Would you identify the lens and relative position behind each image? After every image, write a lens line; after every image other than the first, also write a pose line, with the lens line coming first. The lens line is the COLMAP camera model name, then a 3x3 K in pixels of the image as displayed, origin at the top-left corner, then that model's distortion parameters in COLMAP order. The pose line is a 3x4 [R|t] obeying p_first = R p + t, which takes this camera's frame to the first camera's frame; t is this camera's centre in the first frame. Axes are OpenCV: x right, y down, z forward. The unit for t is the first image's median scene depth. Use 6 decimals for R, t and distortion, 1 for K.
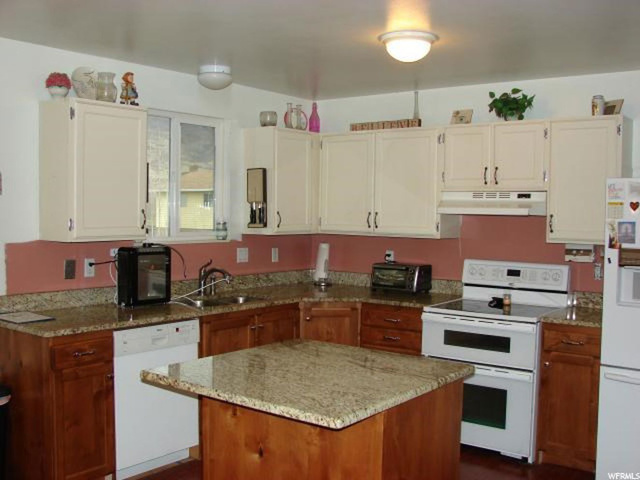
lens RADIAL K [[708.8, 0, 316.3], [0, 708.8, 243.1], [0, 0, 1]] dist [-0.060863, 0.000000]
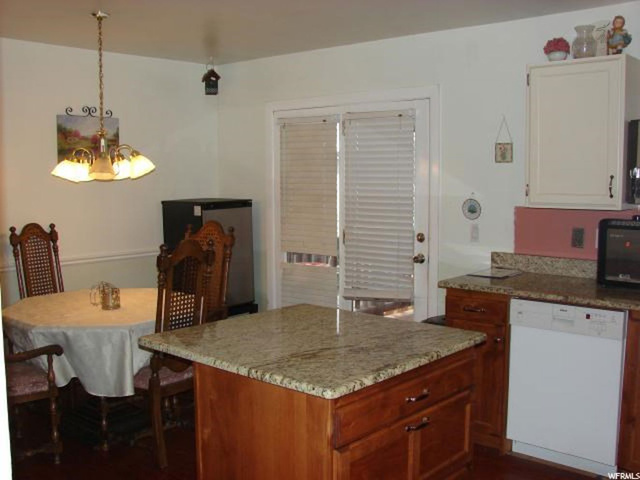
lens RADIAL K [[708.8, 0, 316.2], [0, 708.8, 237.8], [0, 0, 1]] dist [-0.060863, 0.000000]
pose [[-0.030449, 0.080429, -0.996295, 0.656224], [-0.049919, 0.995391, 0.081881, -0.024956], [0.998289, 0.052228, -0.026293, 0.701254]]
